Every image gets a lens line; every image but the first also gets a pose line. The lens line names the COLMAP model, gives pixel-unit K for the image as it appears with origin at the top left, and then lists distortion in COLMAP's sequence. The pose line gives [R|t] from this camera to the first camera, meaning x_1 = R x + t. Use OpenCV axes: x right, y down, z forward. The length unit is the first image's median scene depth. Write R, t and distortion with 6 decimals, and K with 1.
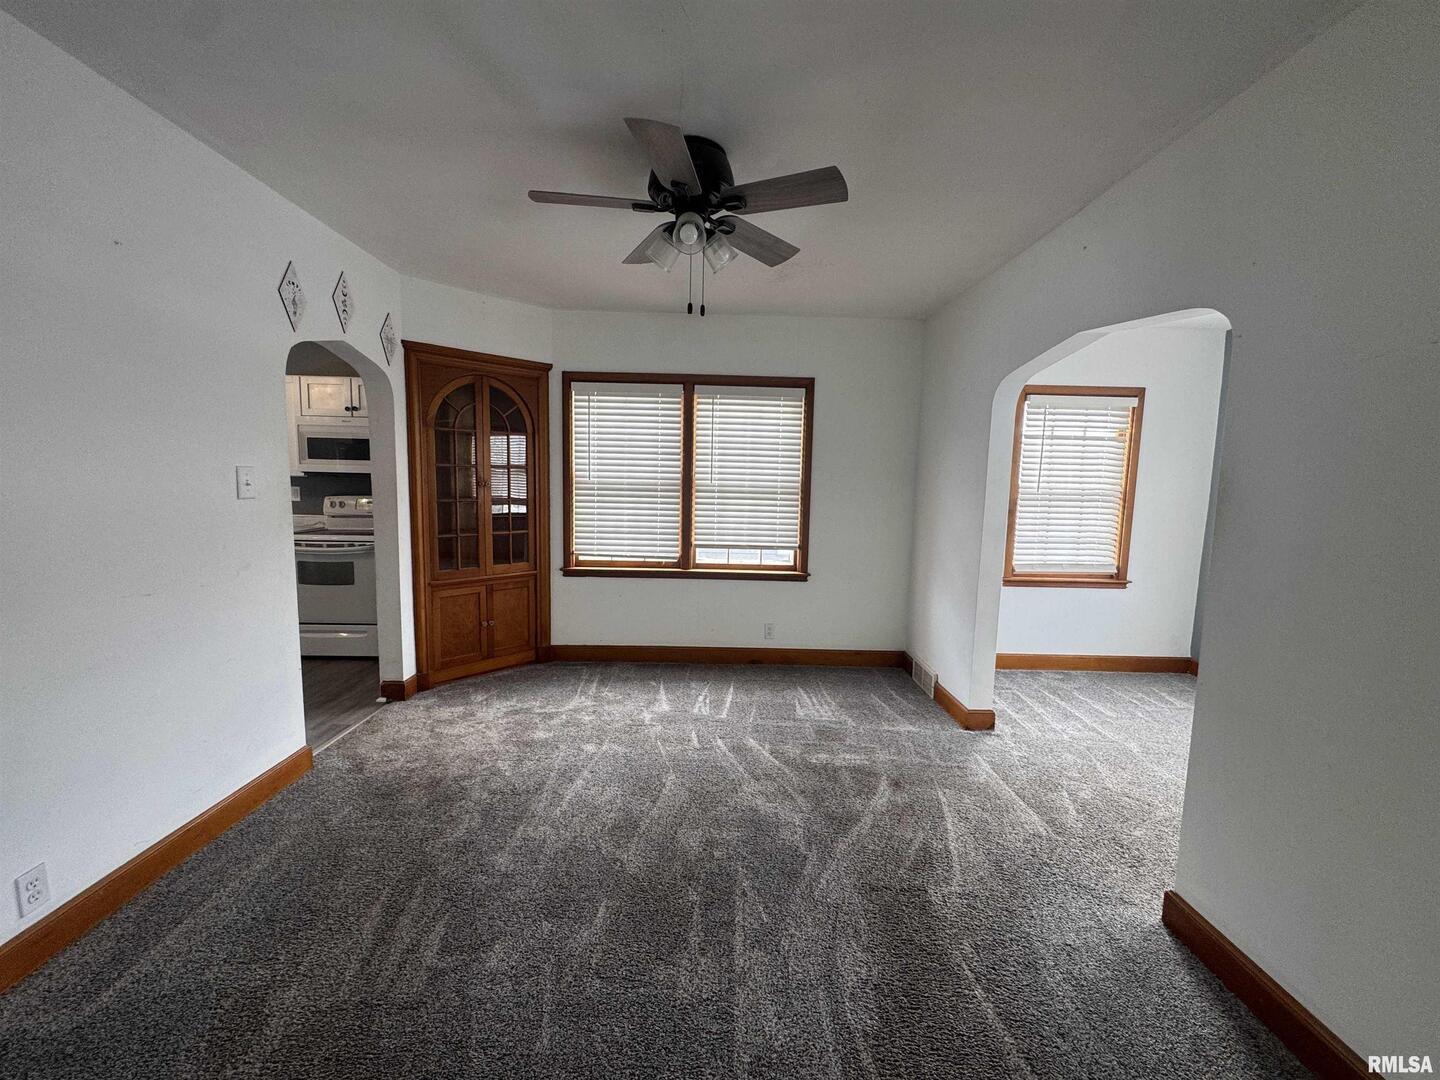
lens RADIAL K [[576.4, 0, 718.8], [0, 576.4, 540.3], [0, 0, 1]] dist [-0.004147, -0.000024]
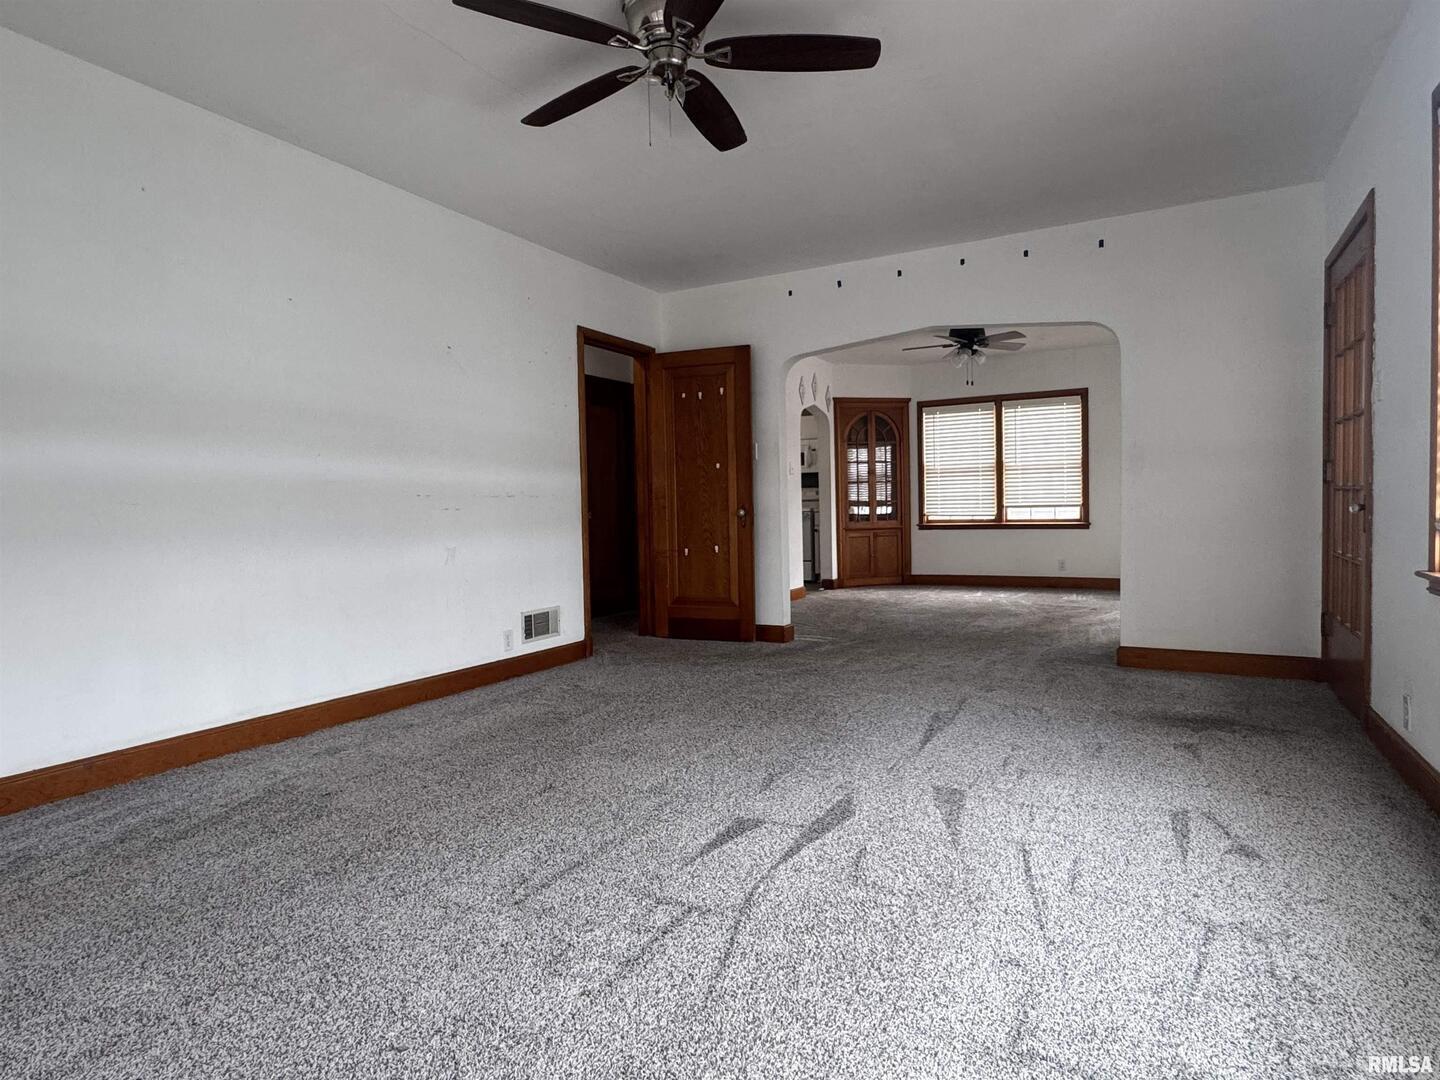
lens RADIAL K [[834.0, 0, 723.5], [0, 834.0, 531.3], [0, 0, 1]] dist [0.001707, -0.000562]
pose [[0.873488, -0.028197, -0.486028, 0.377804], [-0.007773, 0.997386, -0.071833, 0.240256], [0.486784, 0.066523, 0.870986, -1.267477]]
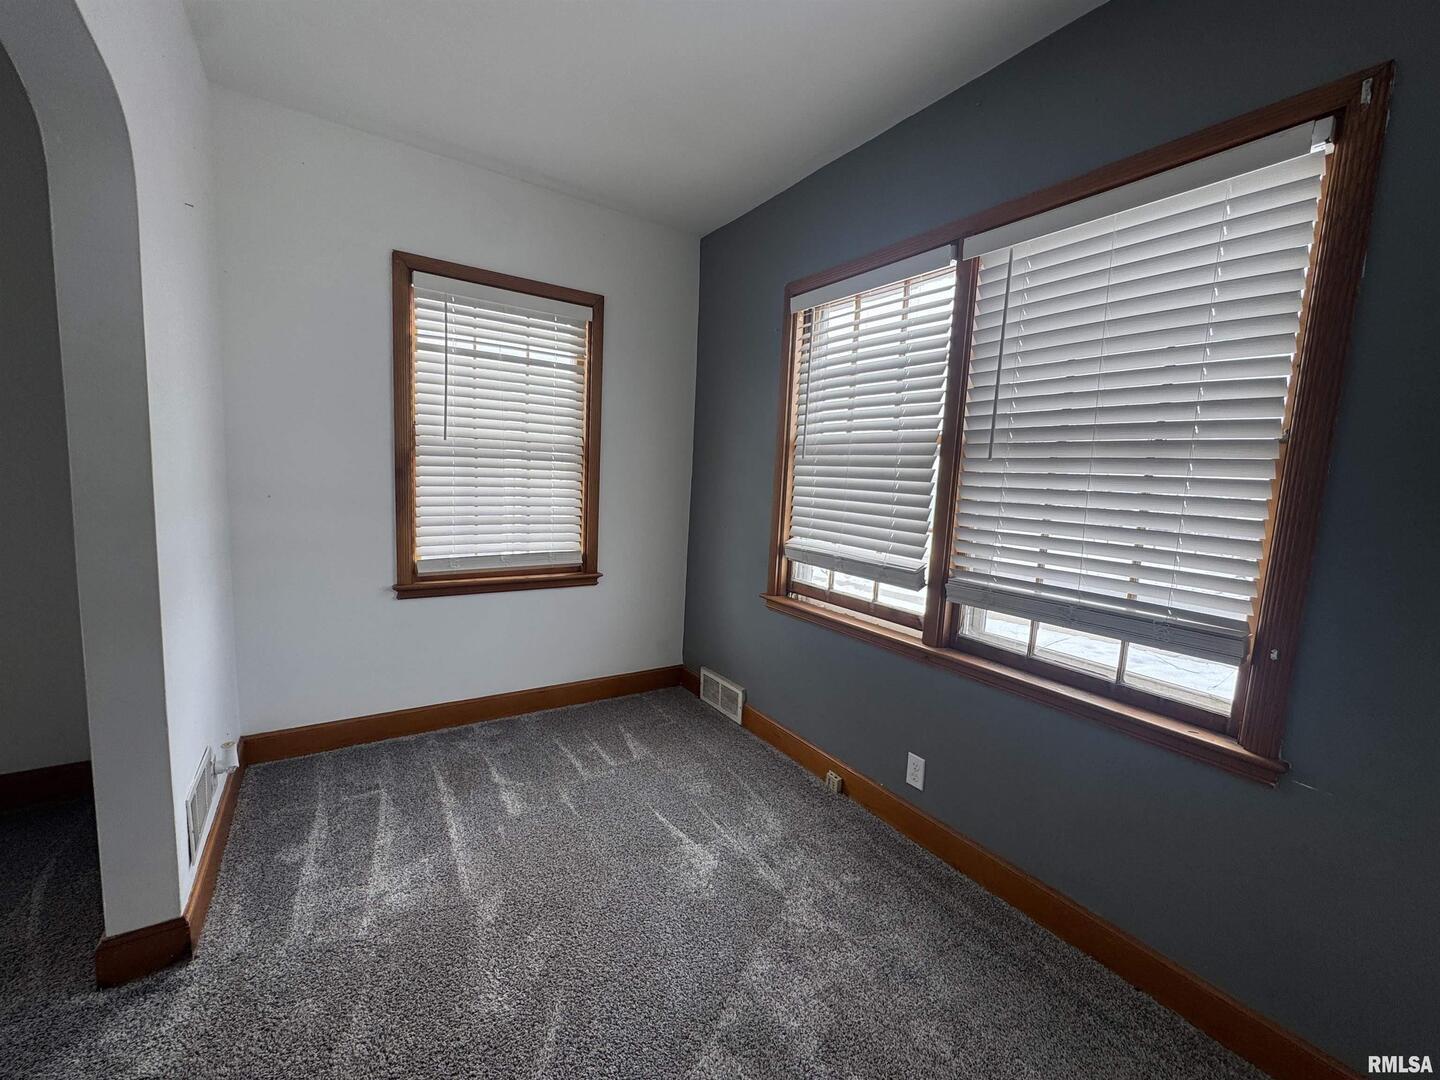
lens RADIAL K [[576.4, 0, 720.2], [0, 576.4, 539.6], [0, 0, 1]] dist [-0.004147, -0.000024]
pose [[0.838596, -0.043484, 0.543016, 0.483778], [0.024631, 0.998816, 0.041945, 0.002785], [-0.544197, -0.021800, 0.838674, 0.347030]]
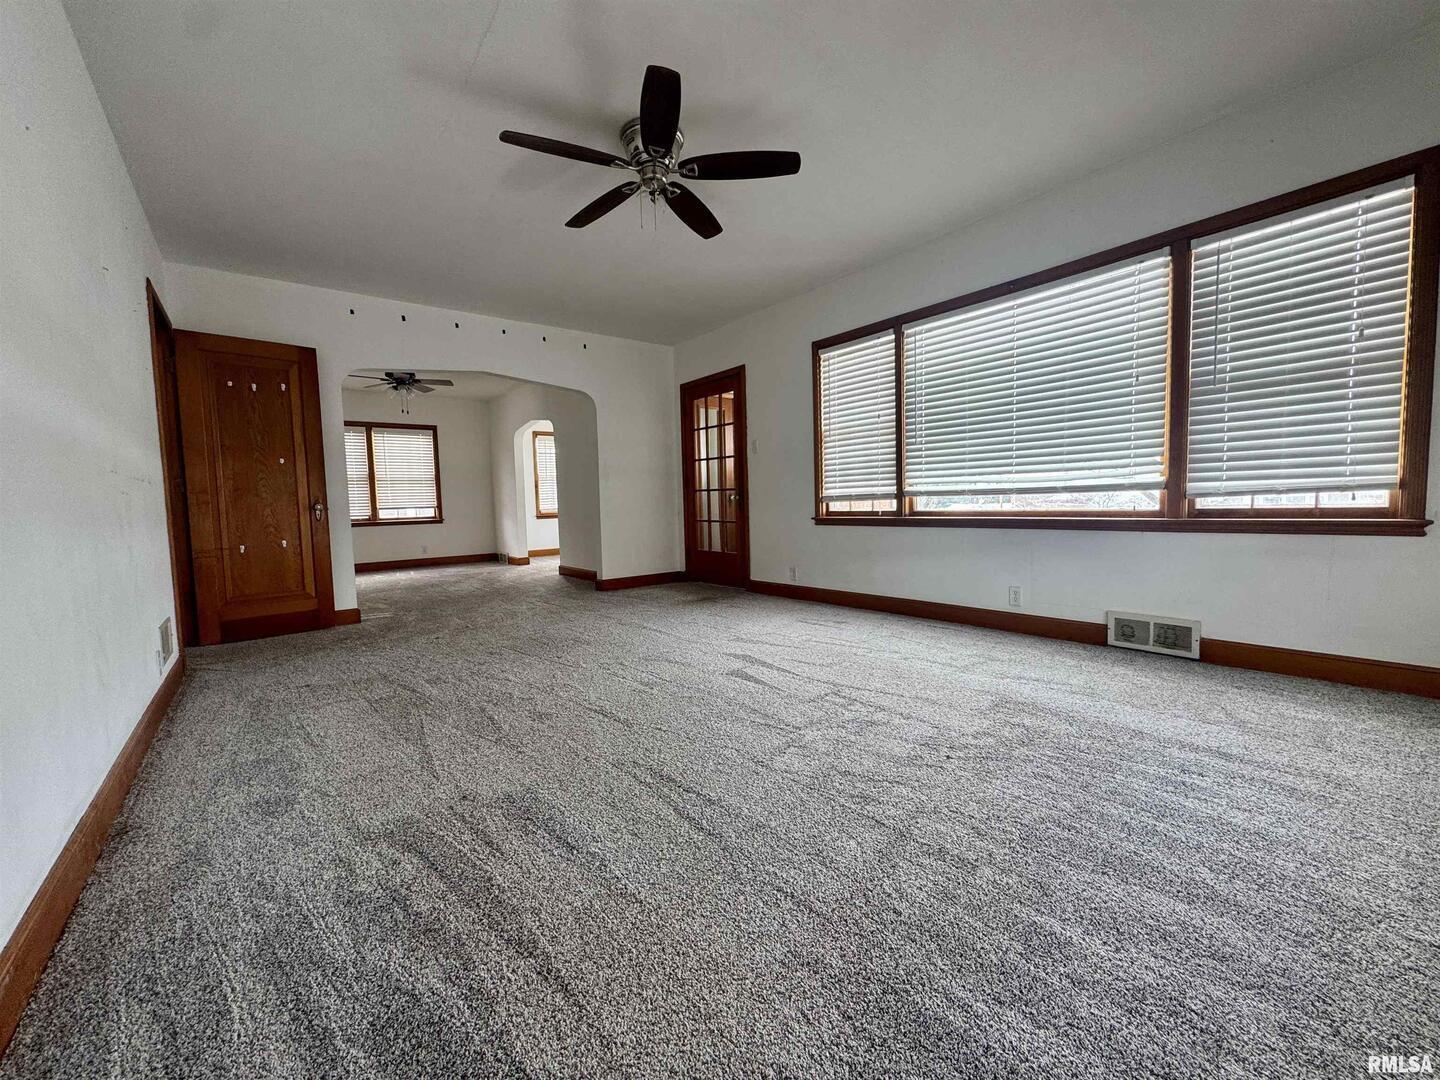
lens RADIAL K [[576.4, 0, 719.9], [0, 576.4, 540.0], [0, 0, 1]] dist [-0.004147, -0.000024]
pose [[0.782184, -0.088289, 0.616760, -0.361246], [0.109006, 0.994033, 0.004052, 0.240022], [-0.613438, 0.064061, 0.787141, -1.273906]]
